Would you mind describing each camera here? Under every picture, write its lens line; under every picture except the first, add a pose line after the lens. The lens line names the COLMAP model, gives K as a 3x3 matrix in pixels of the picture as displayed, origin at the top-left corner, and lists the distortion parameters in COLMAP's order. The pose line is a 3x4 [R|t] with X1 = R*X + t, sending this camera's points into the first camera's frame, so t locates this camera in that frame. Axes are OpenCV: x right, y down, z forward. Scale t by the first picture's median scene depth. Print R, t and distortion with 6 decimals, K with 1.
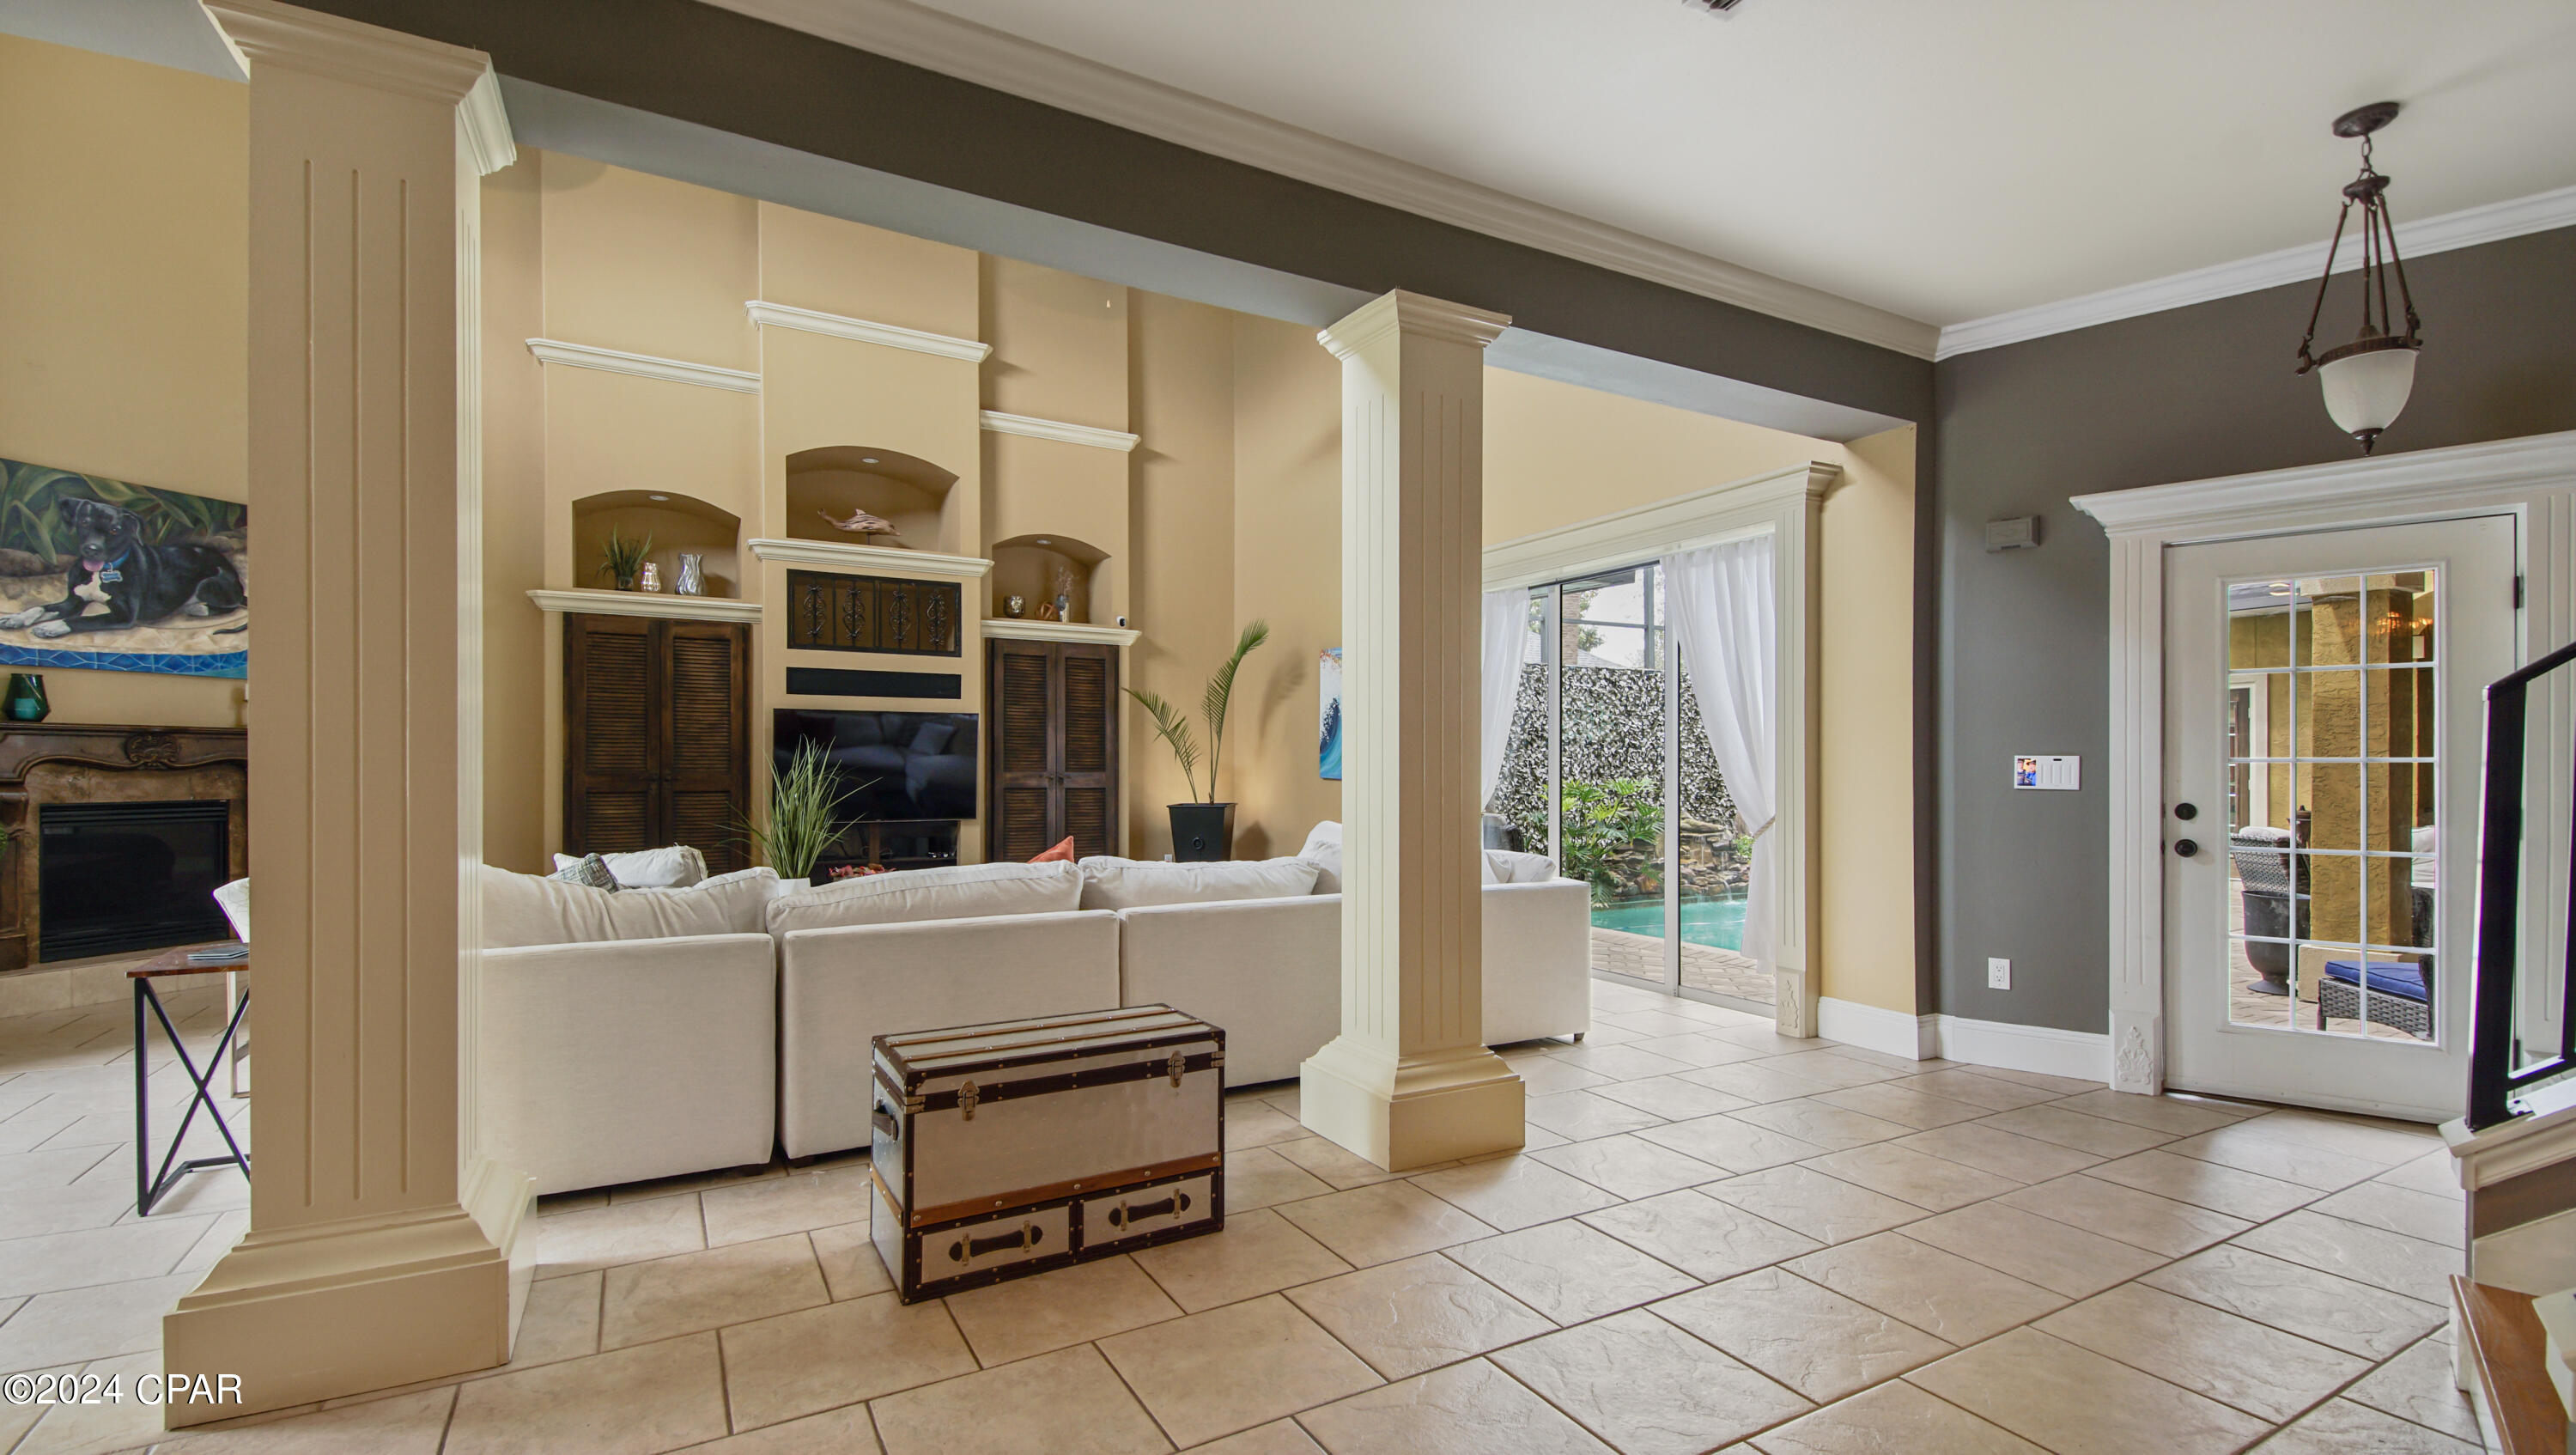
lens RADIAL K [[1123.3, 0, 1285.8], [0, 1123.3, 774.2], [0, 0, 1]] dist [0.019832, -0.012975]
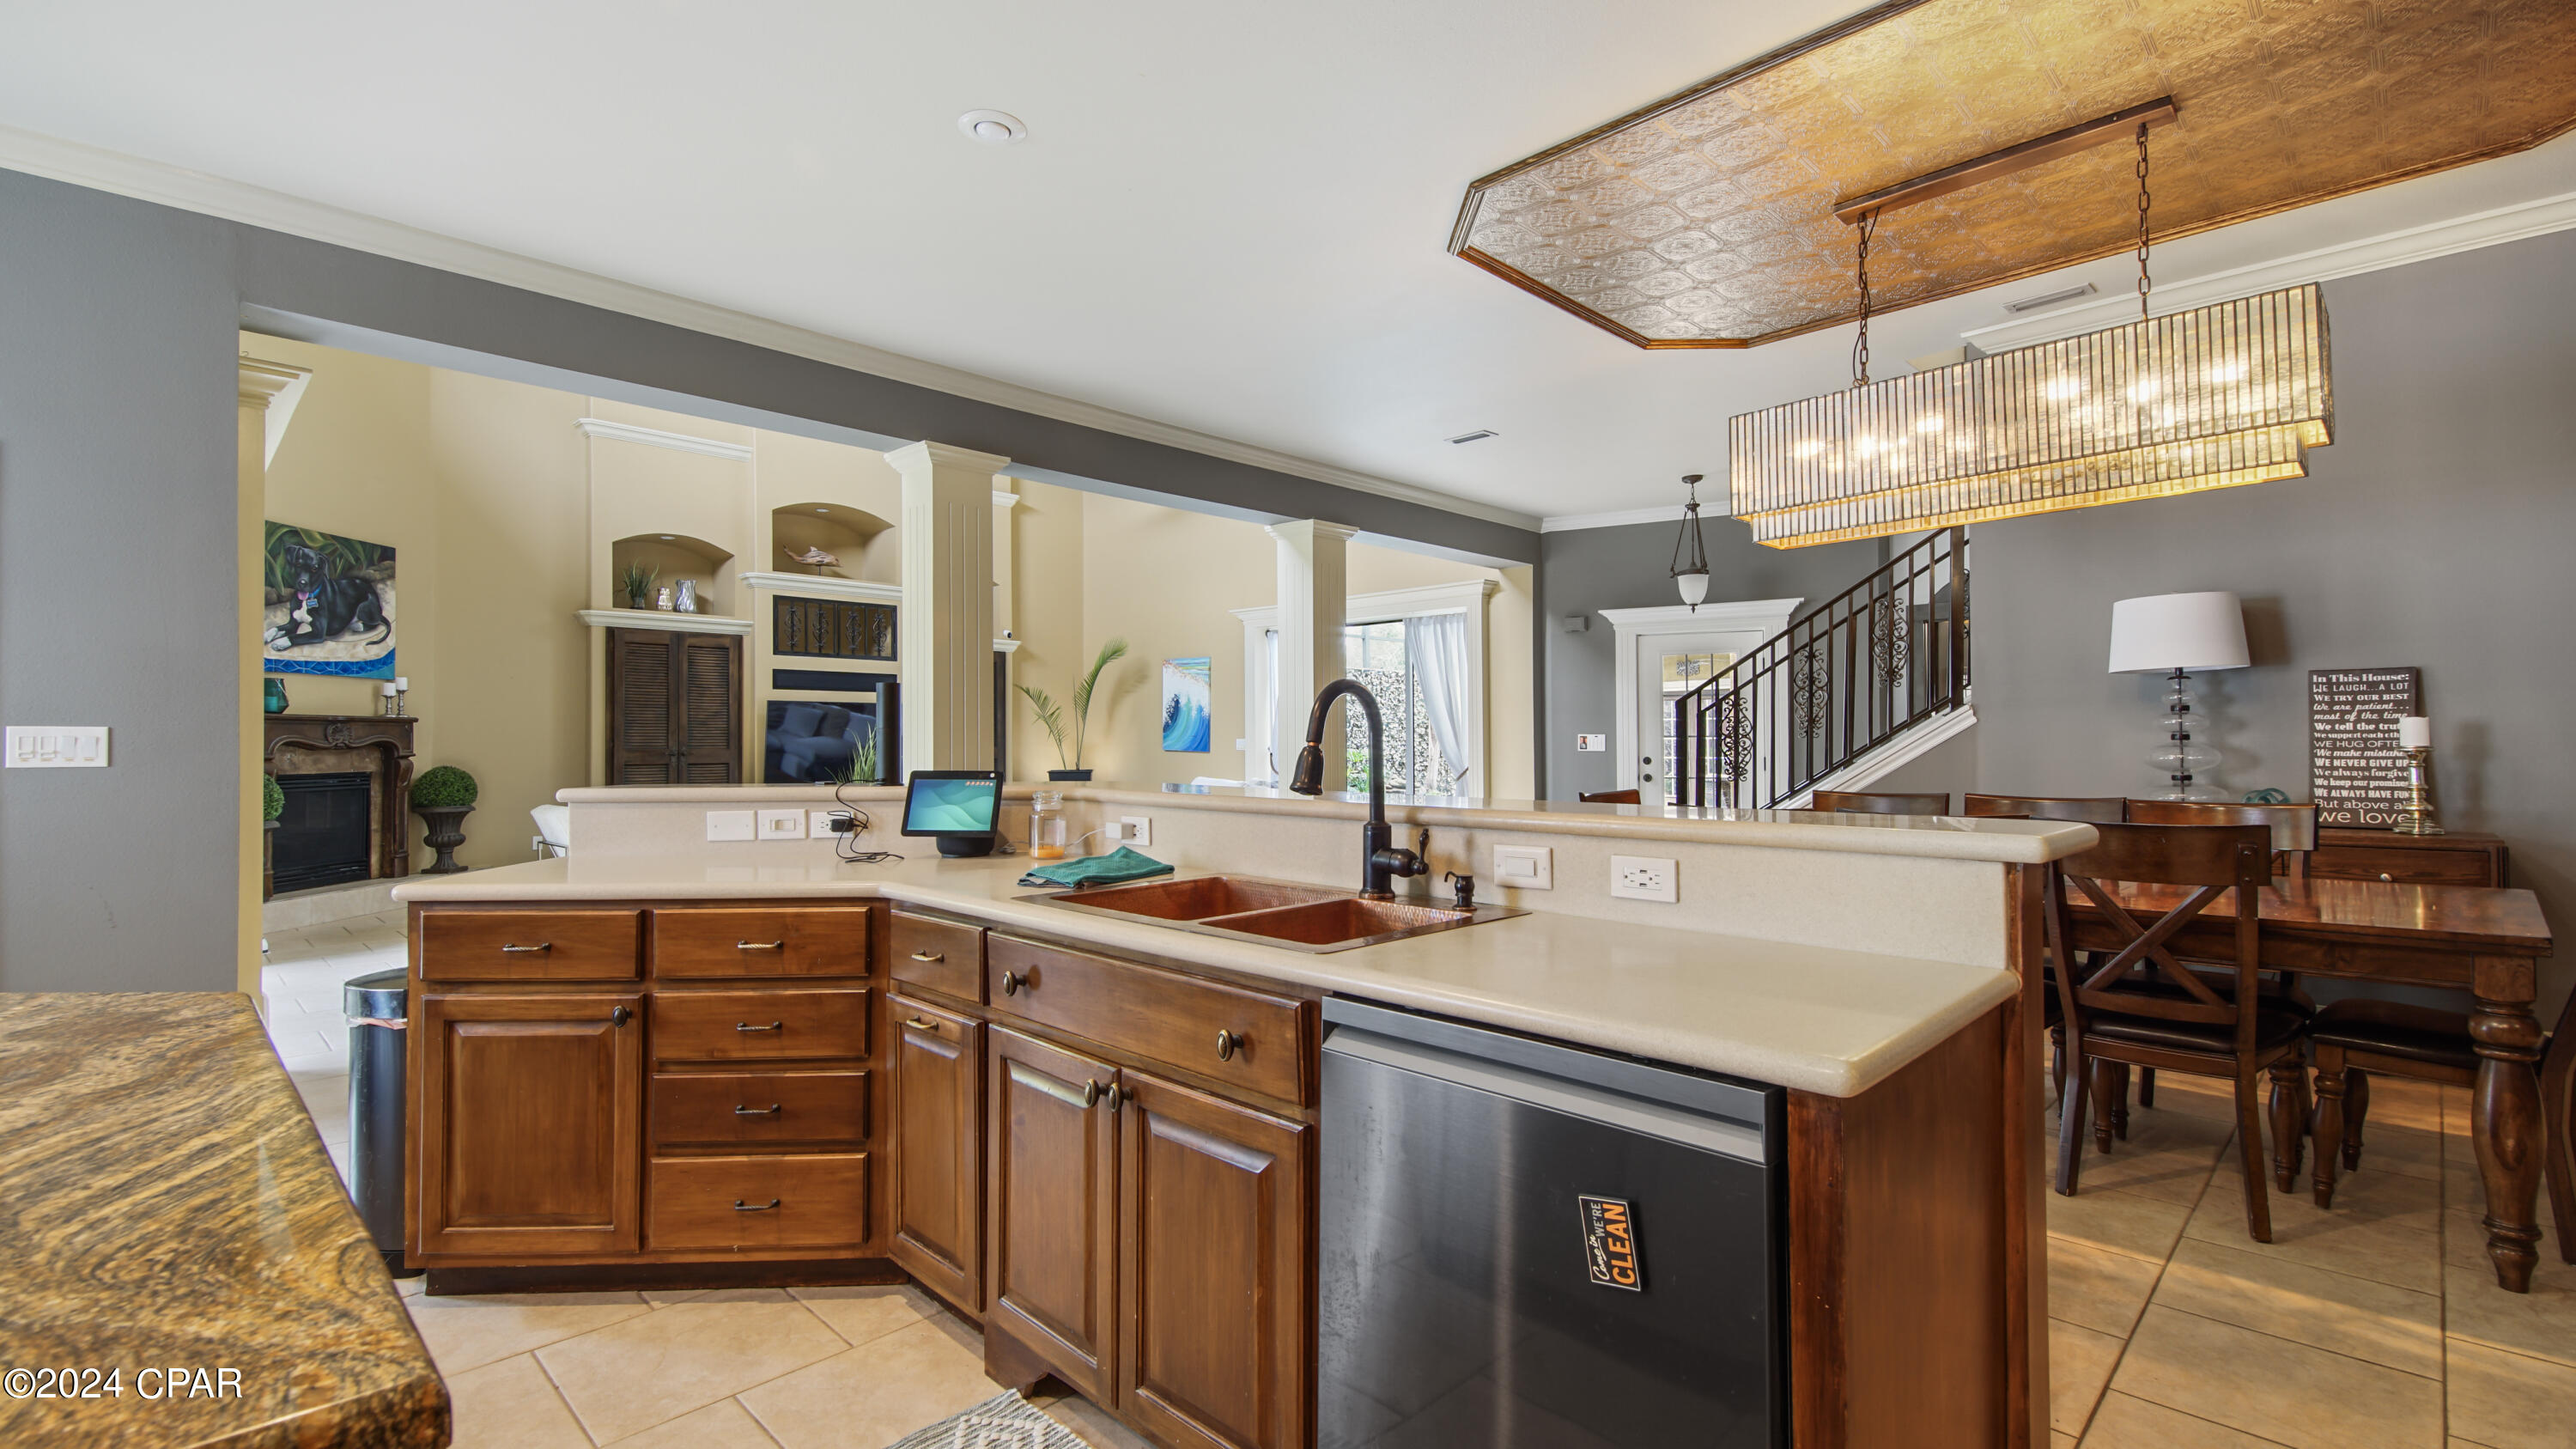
lens RADIAL K [[1123.3, 0, 1292.3], [0, 1123.3, 731.8], [0, 0, 1]] dist [0.019832, -0.012975]
pose [[0.960337, -0.003515, 0.278819, -0.281643], [0.007939, 0.999860, -0.014739, 0.003927], [-0.278728, 0.016368, 0.960231, -0.545715]]
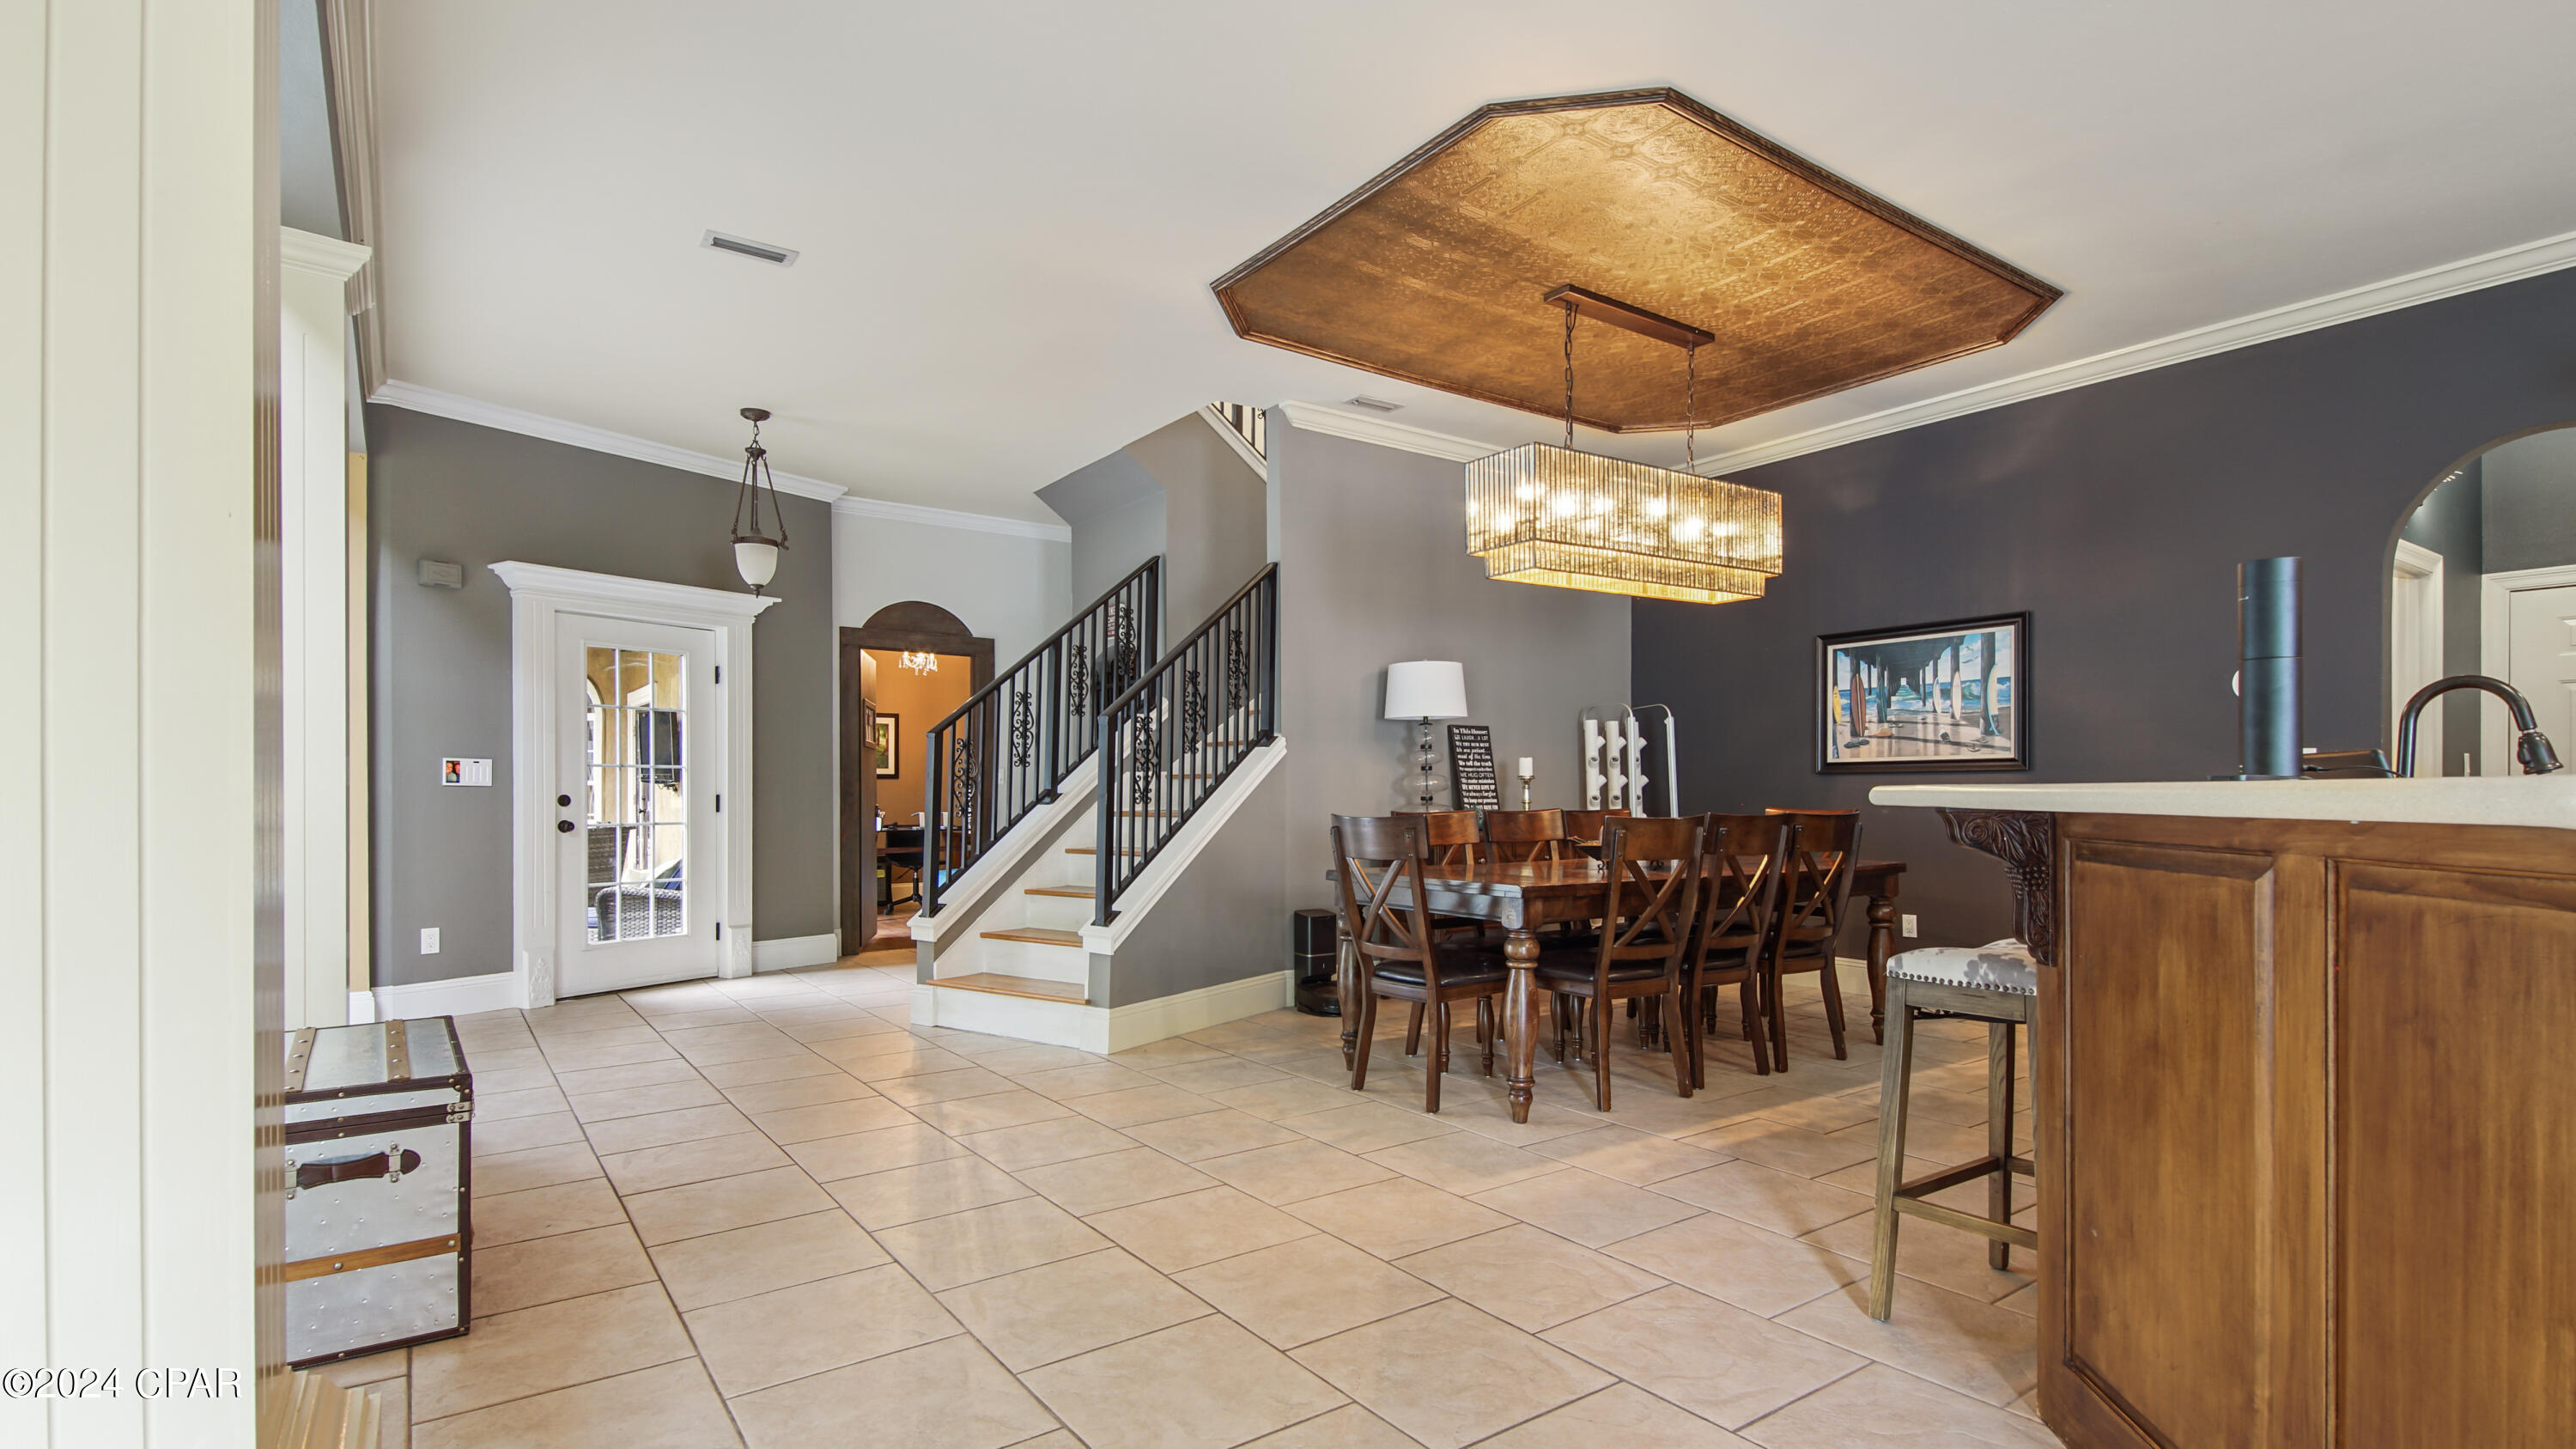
lens RADIAL K [[1196.8, 0, 1290.7], [0, 1196.8, 794.1], [0, 0, 1]] dist [0.011292, -0.003536]
pose [[-0.119095, -0.000795, 0.992883, -0.521487], [0.007658, 0.999969, 0.001719, 0.018837], [-0.992853, 0.007808, -0.119086, 0.178655]]
